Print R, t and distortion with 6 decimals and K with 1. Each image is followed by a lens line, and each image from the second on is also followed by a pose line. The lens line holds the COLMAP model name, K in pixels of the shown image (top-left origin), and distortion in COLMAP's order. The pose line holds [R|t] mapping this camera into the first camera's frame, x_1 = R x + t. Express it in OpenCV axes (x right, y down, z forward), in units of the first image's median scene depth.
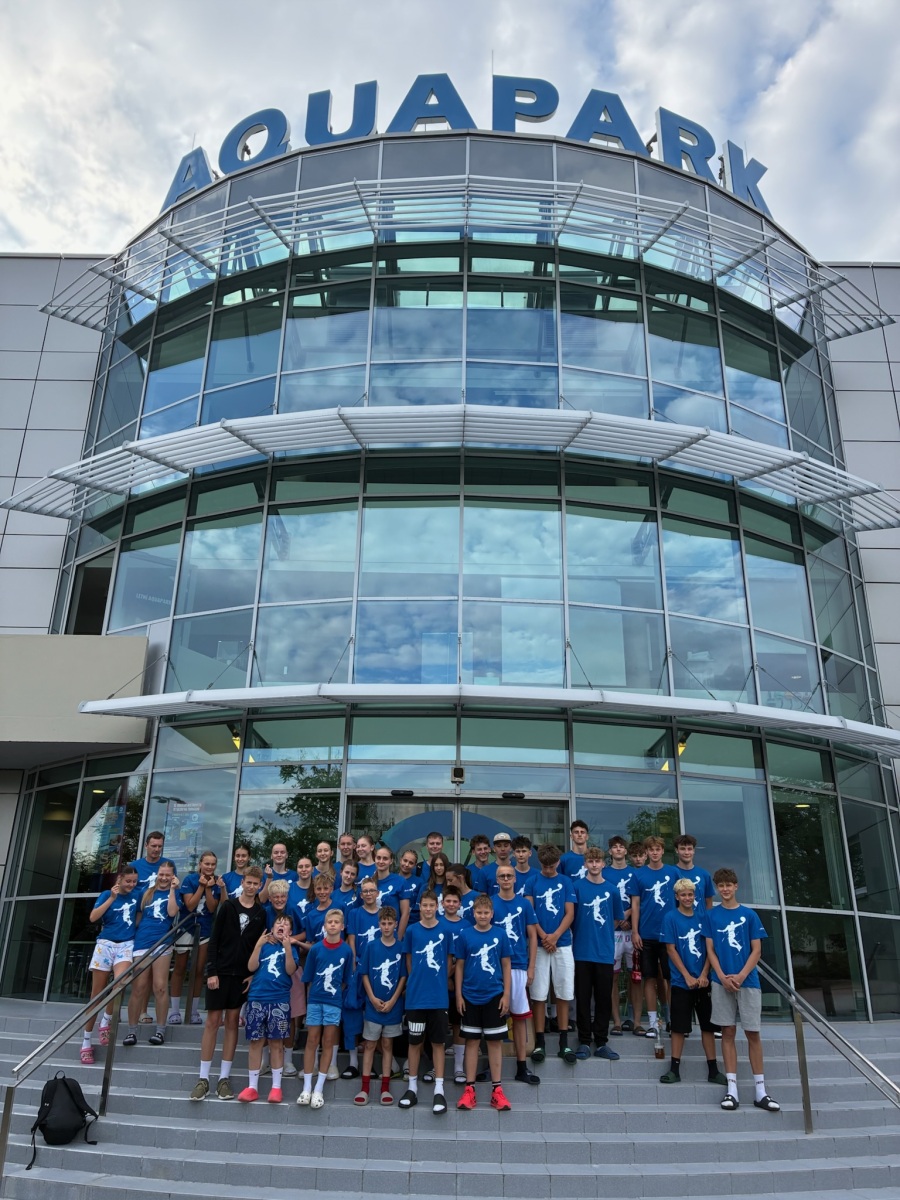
lens RADIAL K [[935.9, 0, 446.2], [0, 935.9, 577.5], [0, 0, 1]] dist [0.038869, -0.051446]
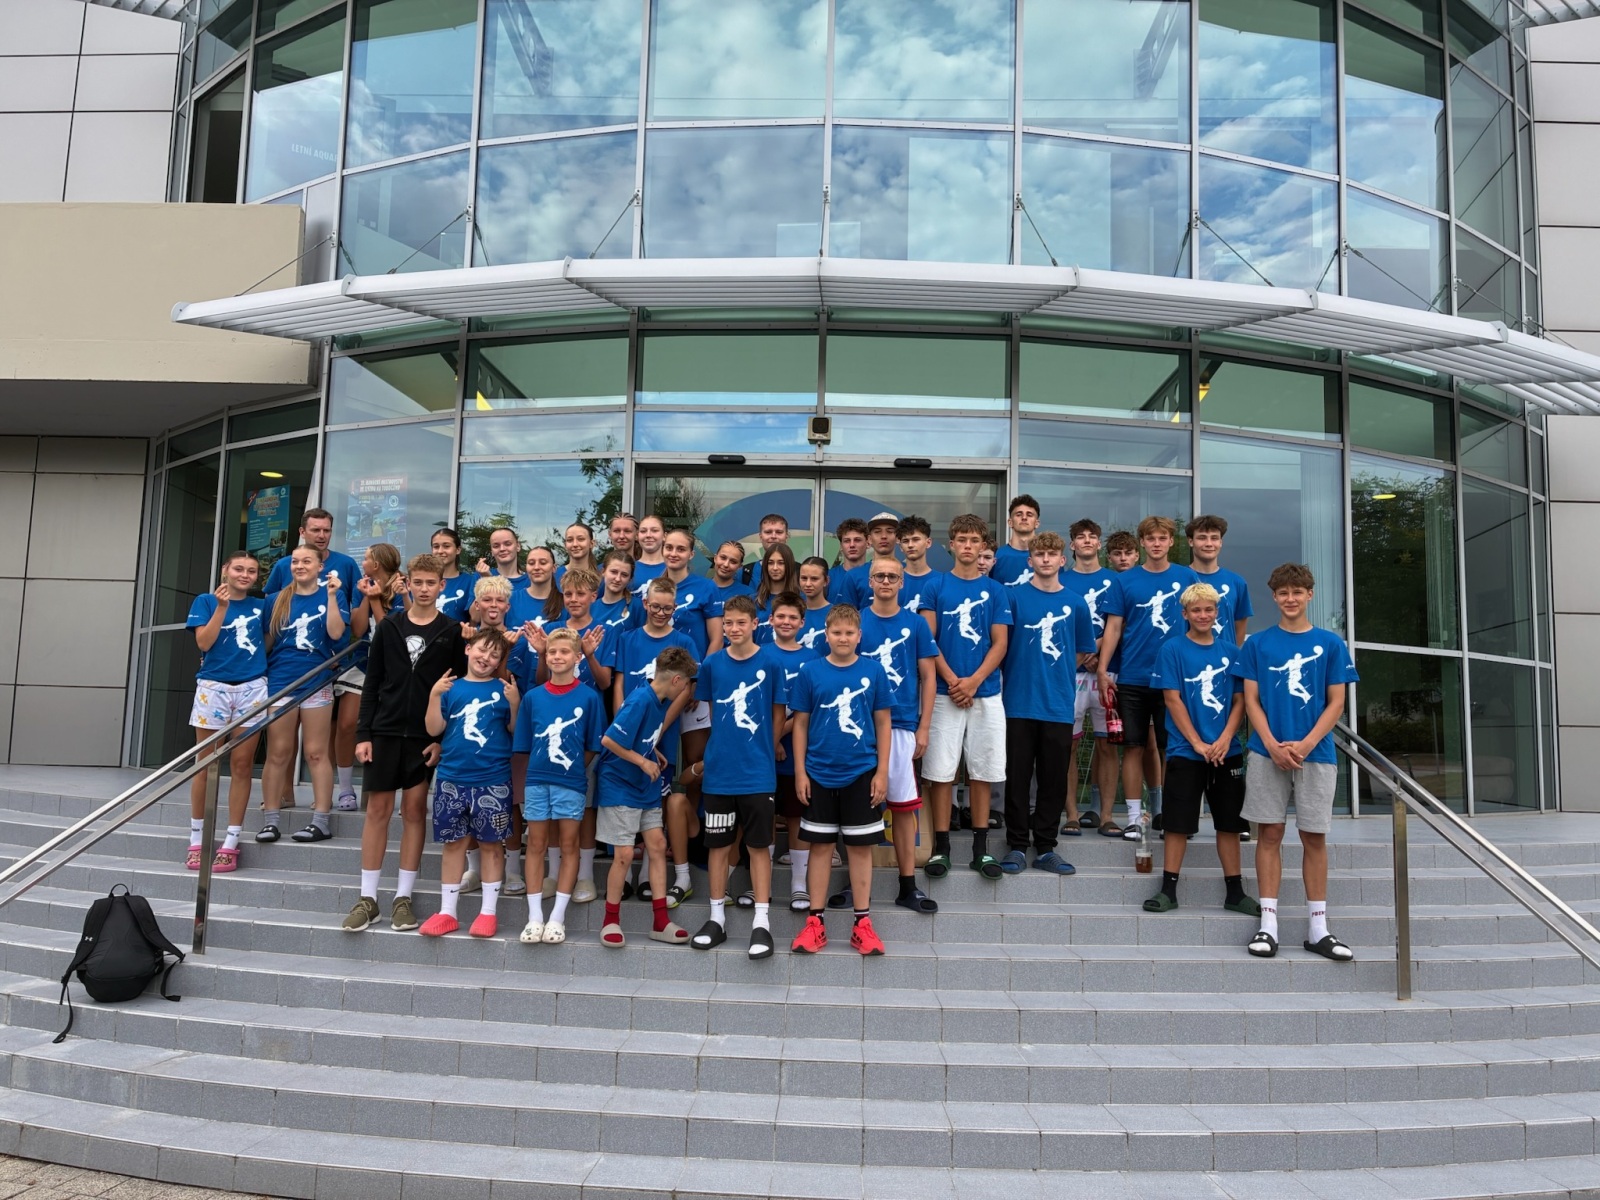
lens RADIAL K [[1247.9, 0, 812.2], [0, 1247.9, 587.4], [0, 0, 1]] dist [0.038869, -0.051446]
pose [[0.999486, 0.003373, -0.031877, 0.029644], [0.005311, 0.963277, 0.268458, 0.086723], [0.031612, -0.268489, 0.962764, 0.196056]]
